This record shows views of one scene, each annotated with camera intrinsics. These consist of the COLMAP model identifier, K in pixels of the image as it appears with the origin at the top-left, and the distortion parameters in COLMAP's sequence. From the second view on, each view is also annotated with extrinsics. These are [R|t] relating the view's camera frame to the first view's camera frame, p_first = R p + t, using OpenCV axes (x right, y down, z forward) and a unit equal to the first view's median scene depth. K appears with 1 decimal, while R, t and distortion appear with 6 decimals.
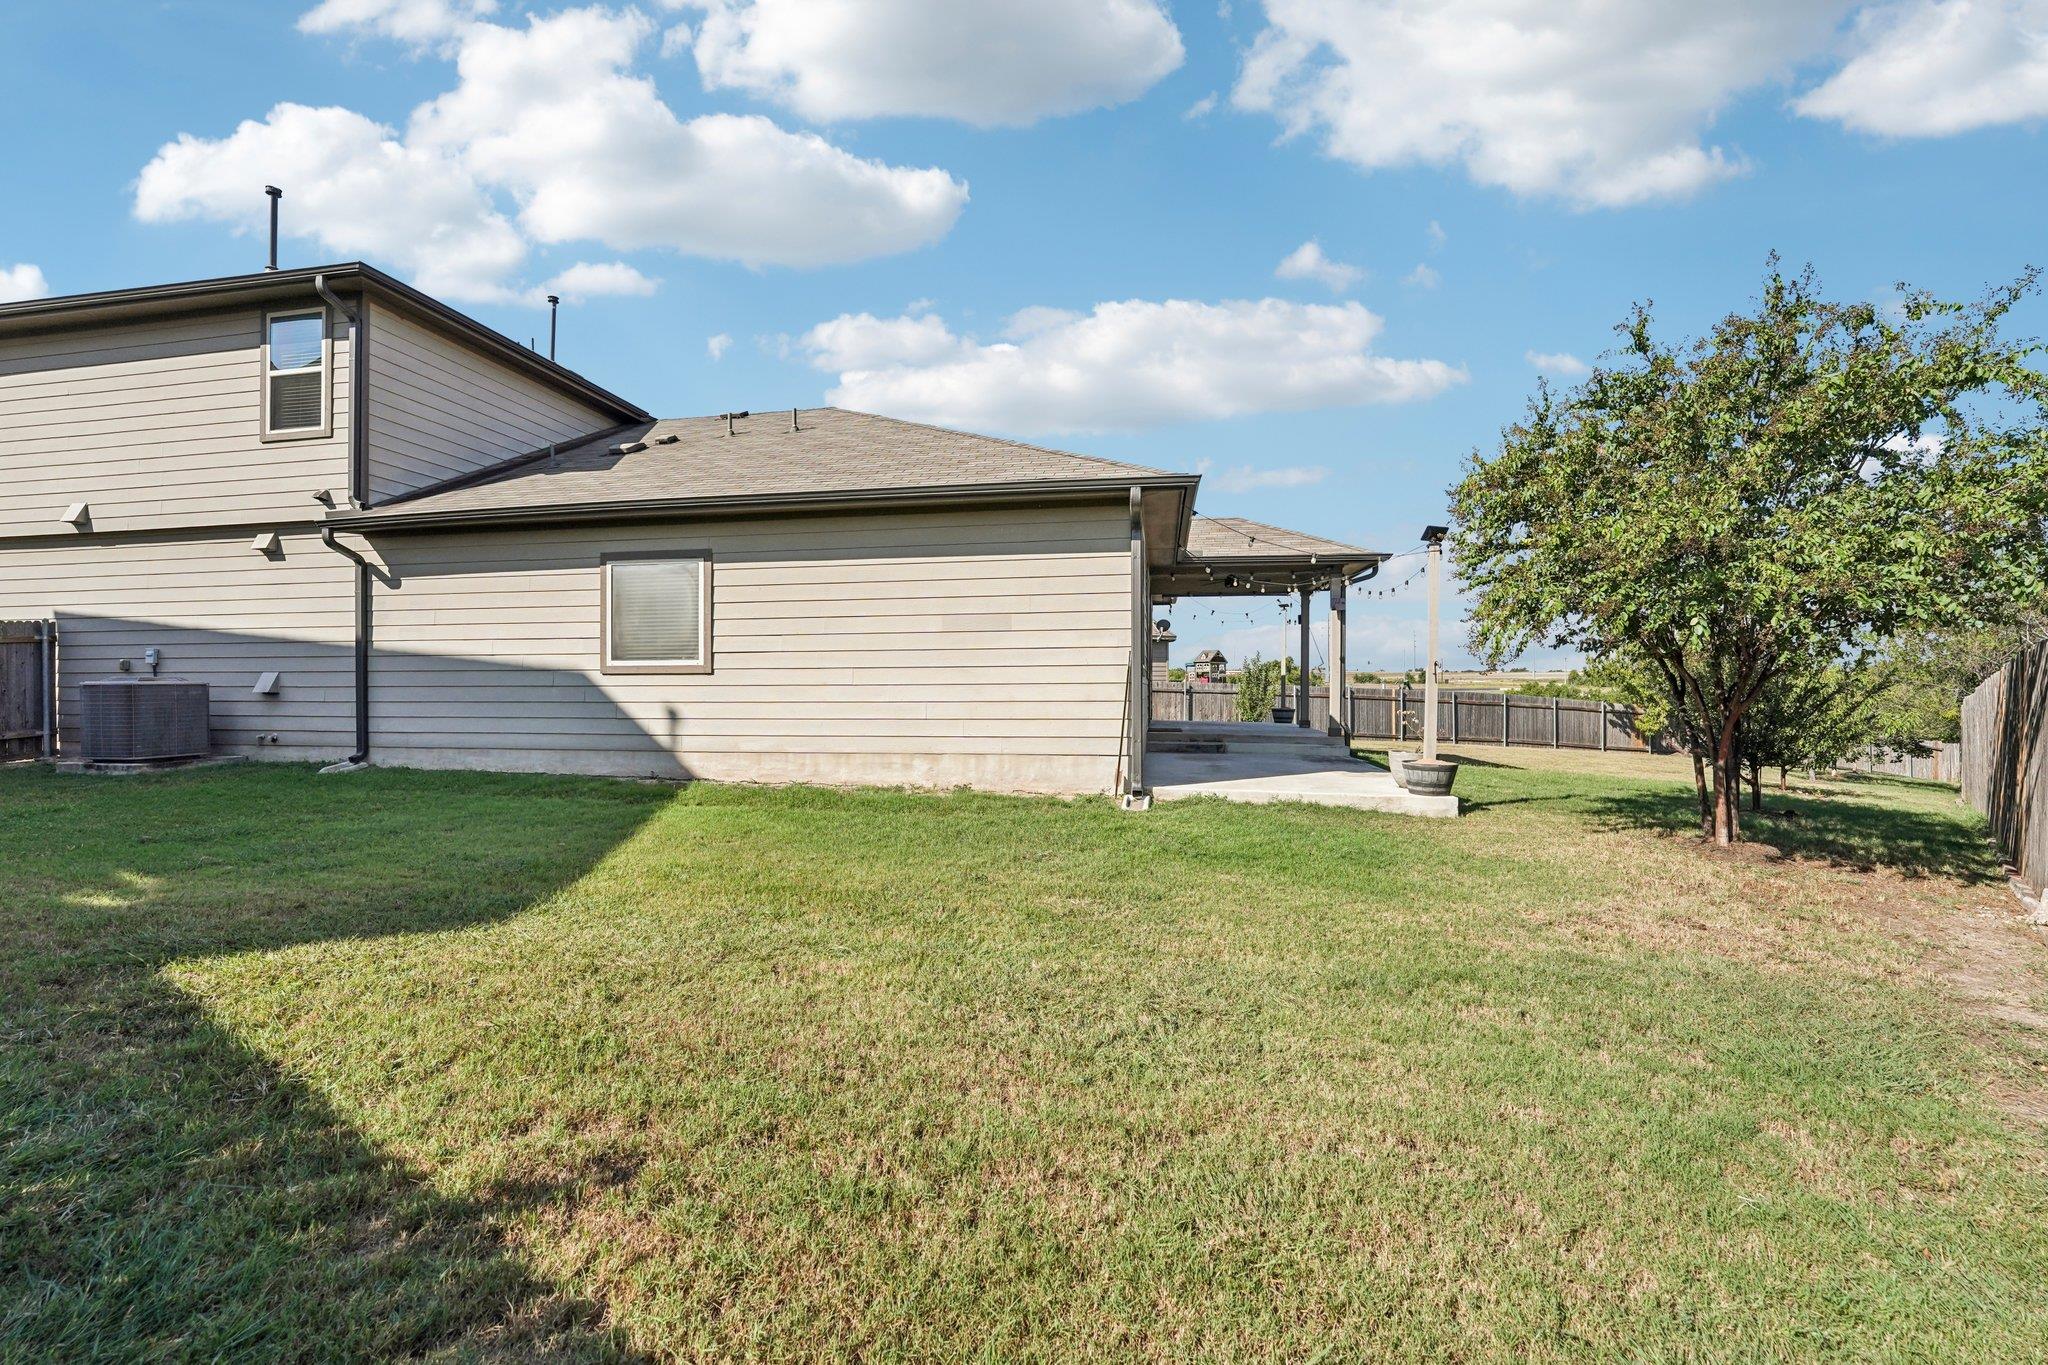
lens RADIAL K [[839.2, 0, 1030.1], [0, 839.2, 693.6], [0, 0, 1]] dist [-0.025459, 0.001600]
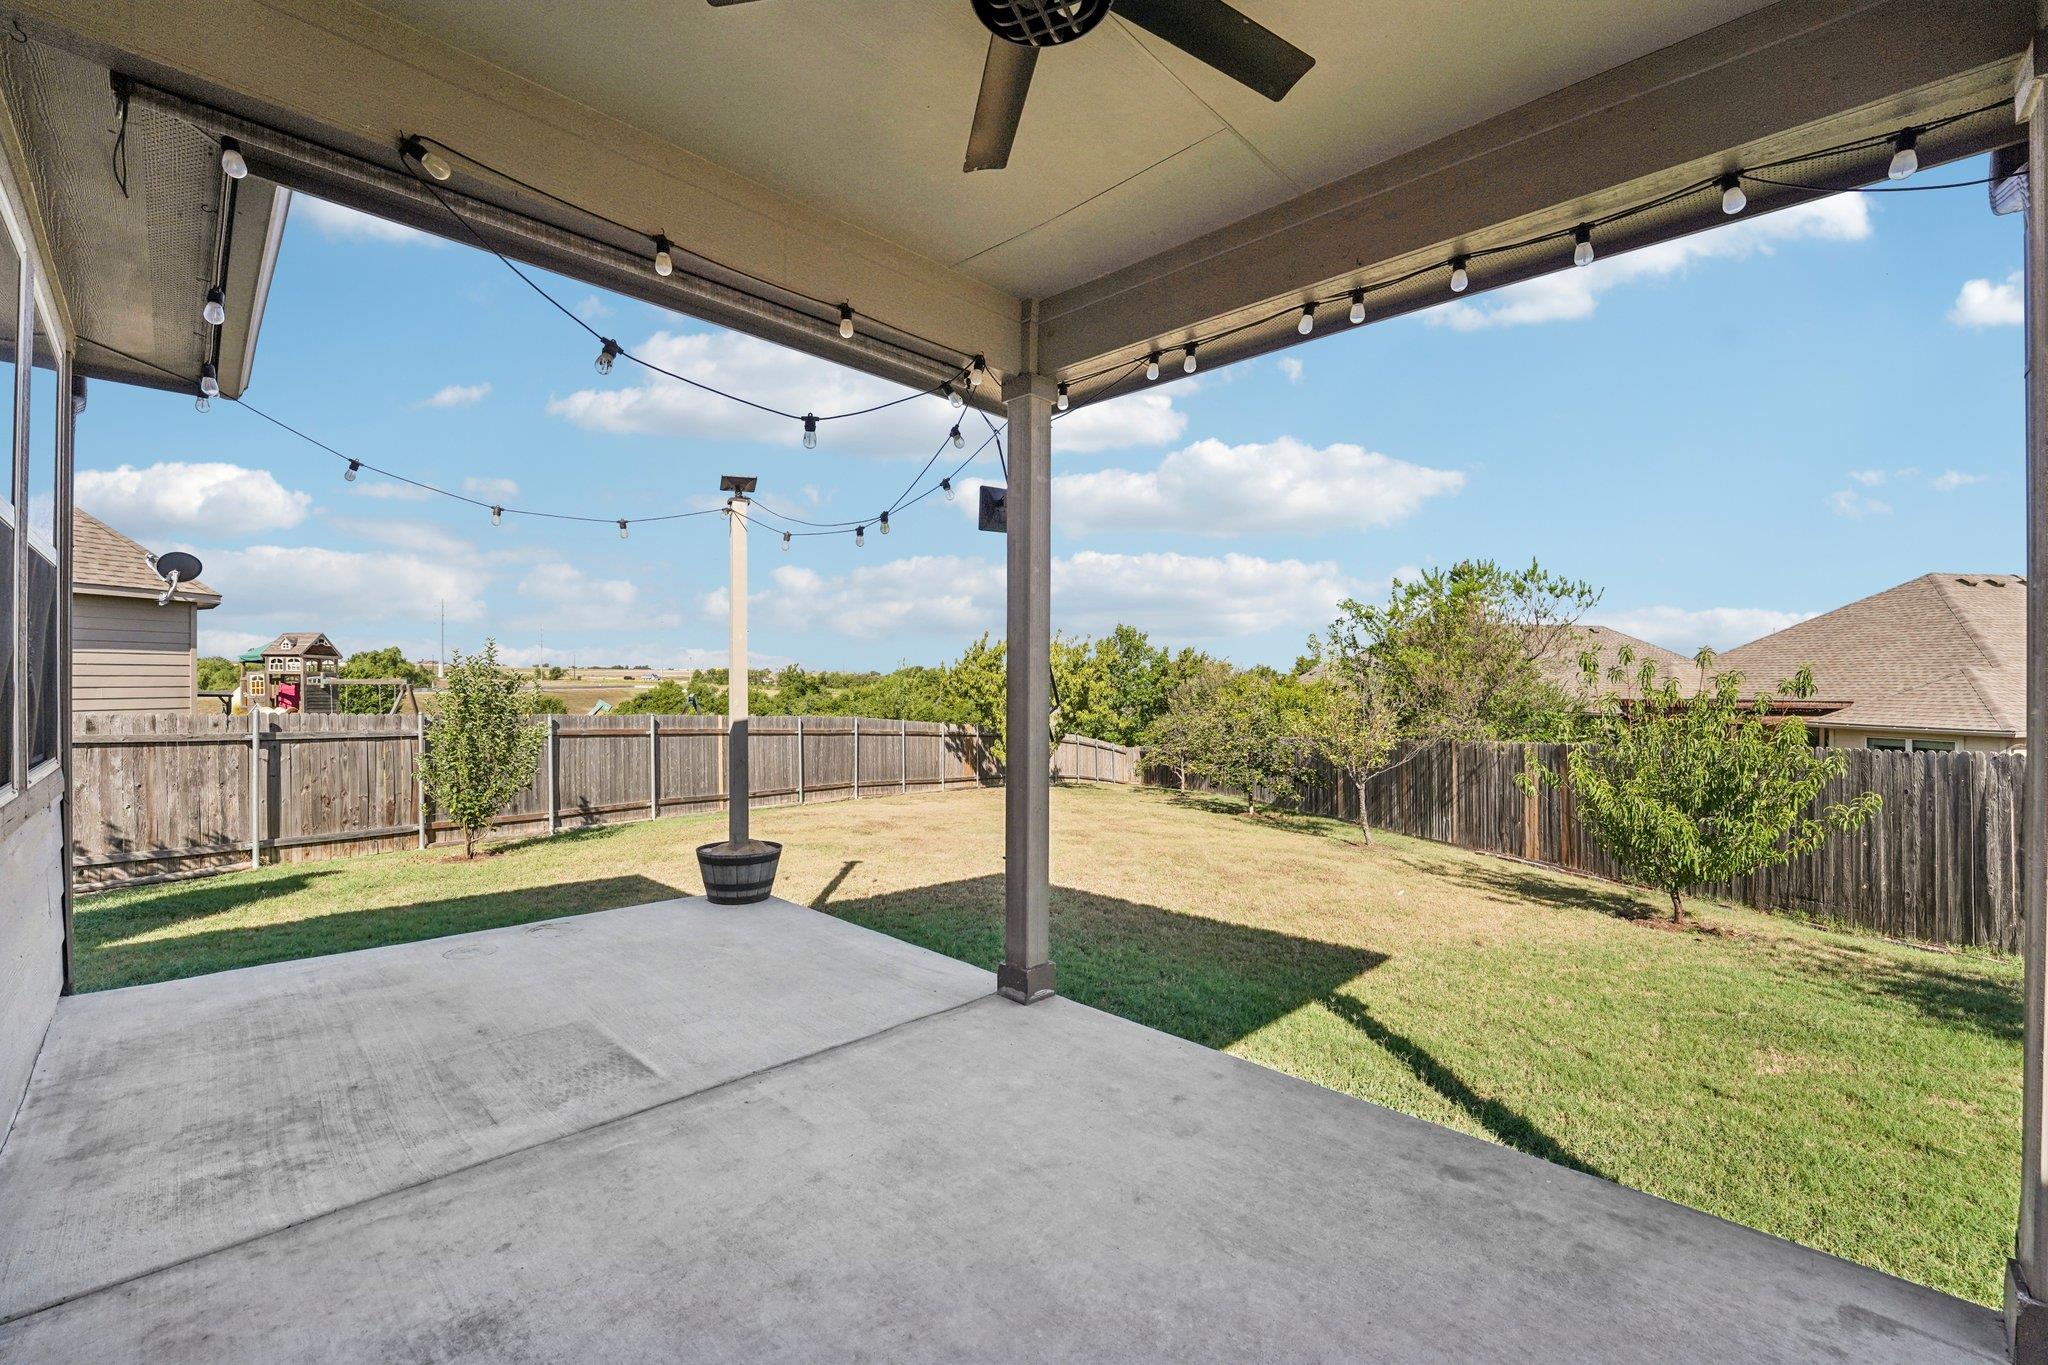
lens RADIAL K [[839.2, 0, 1029.9], [0, 839.2, 692.1], [0, 0, 1]] dist [-0.025459, 0.001600]
pose [[0.577681, -0.001434, 0.816262, 0.084331], [0.000854, 0.999999, 0.001153, -0.022329], [-0.816263, 0.000031, 0.577681, 0.495898]]
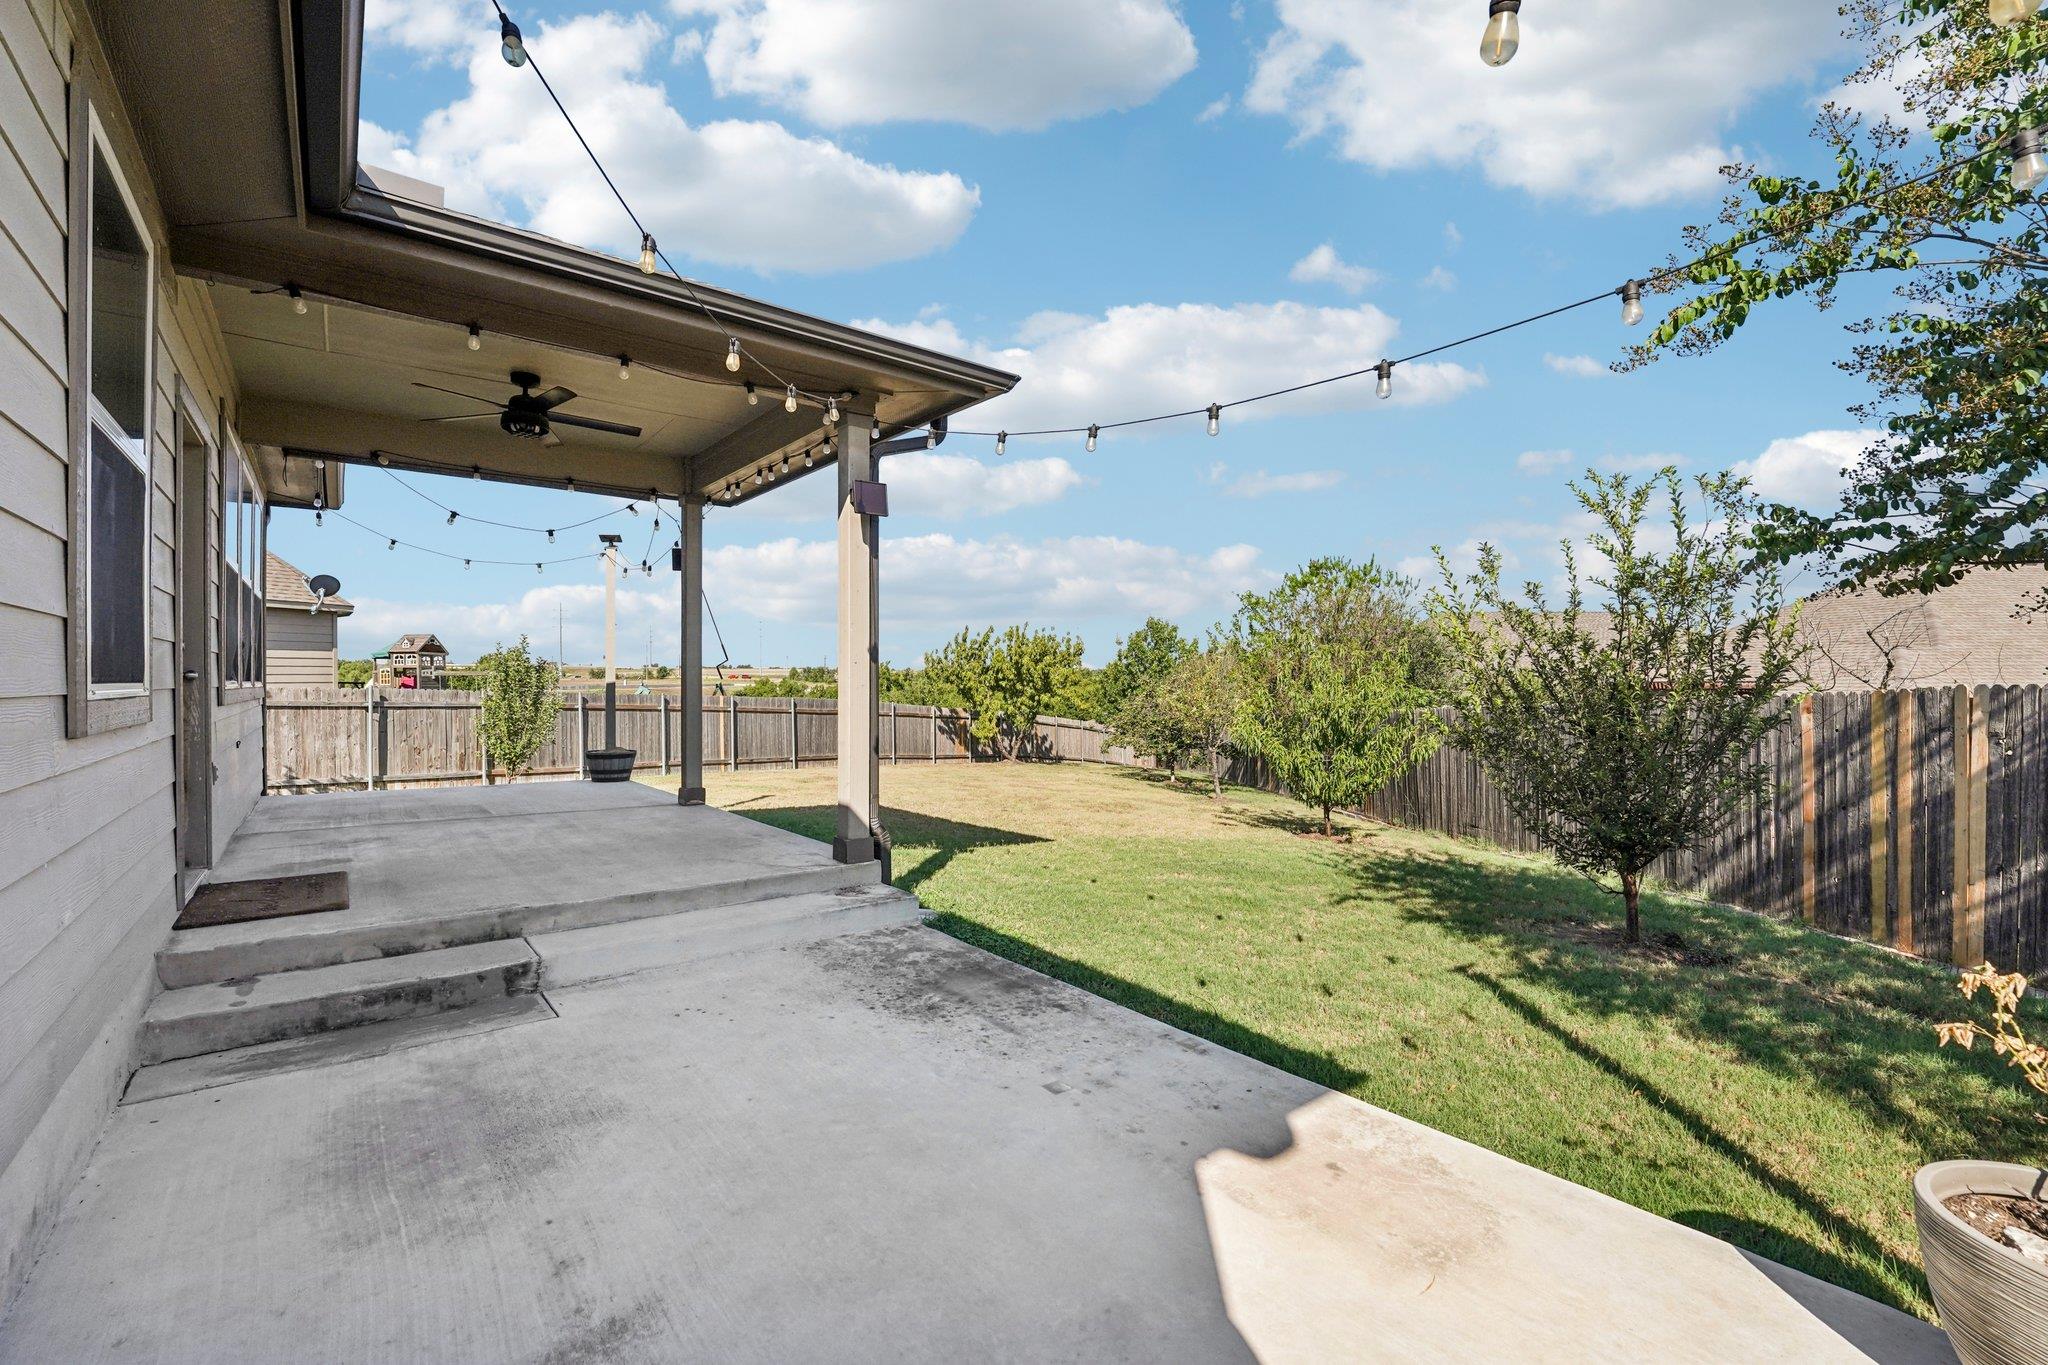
lens RADIAL K [[839.2, 0, 1008.3], [0, 839.2, 688.1], [0, 0, 1]] dist [-0.025459, 0.001600]
pose [[0.670734, -0.005813, 0.741675, 0.065450], [0.007243, 0.999973, 0.001288, -0.011206], [-0.741662, 0.004508, 0.670758, 0.338006]]
